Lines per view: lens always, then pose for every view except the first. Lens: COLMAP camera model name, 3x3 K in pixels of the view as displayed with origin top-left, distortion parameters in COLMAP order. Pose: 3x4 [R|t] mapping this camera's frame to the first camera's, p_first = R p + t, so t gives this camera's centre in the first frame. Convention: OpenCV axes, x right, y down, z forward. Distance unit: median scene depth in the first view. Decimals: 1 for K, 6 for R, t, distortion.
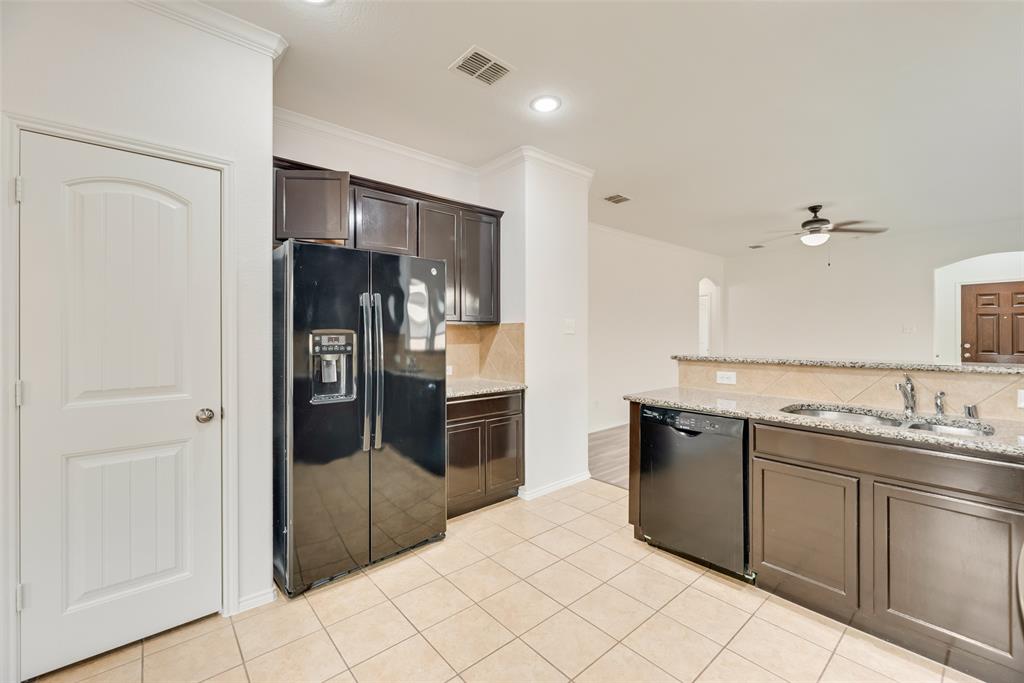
lens RADIAL K [[417.5, 0, 509.3], [0, 417.5, 332.0], [0, 0, 1]] dist [-0.000423, -0.000412]
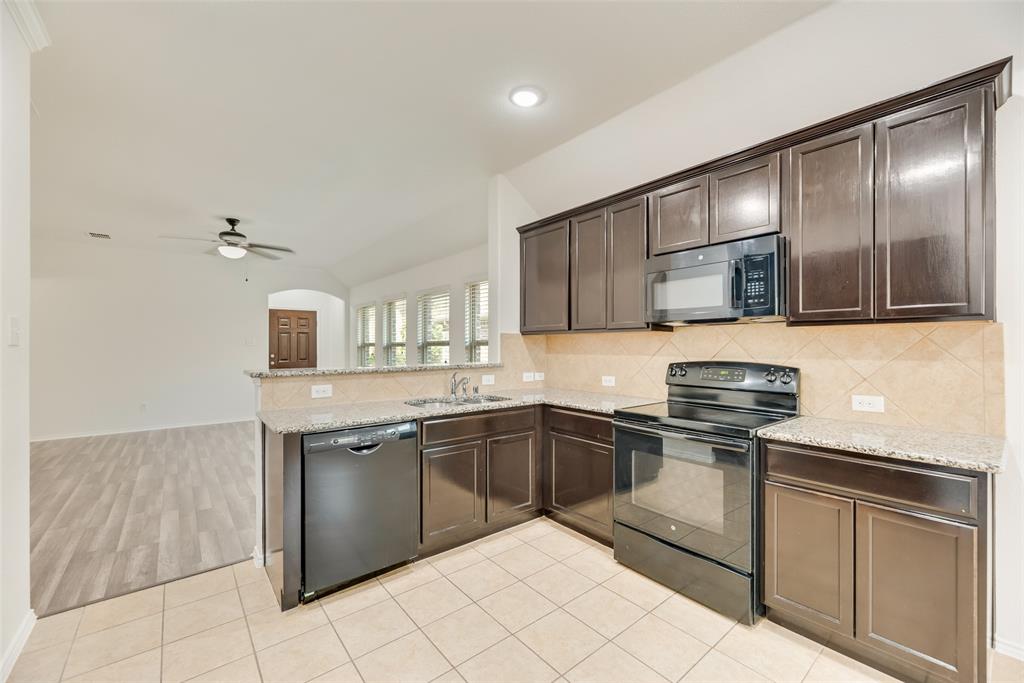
lens RADIAL K [[417.5, 0, 510.2], [0, 417.5, 346.2], [0, 0, 1]] dist [-0.000423, -0.000412]
pose [[0.024904, 0.001525, 0.999689, -0.255504], [-0.002648, 0.999995, -0.001459, 0.003002], [-0.999686, -0.002611, 0.024908, 0.314735]]
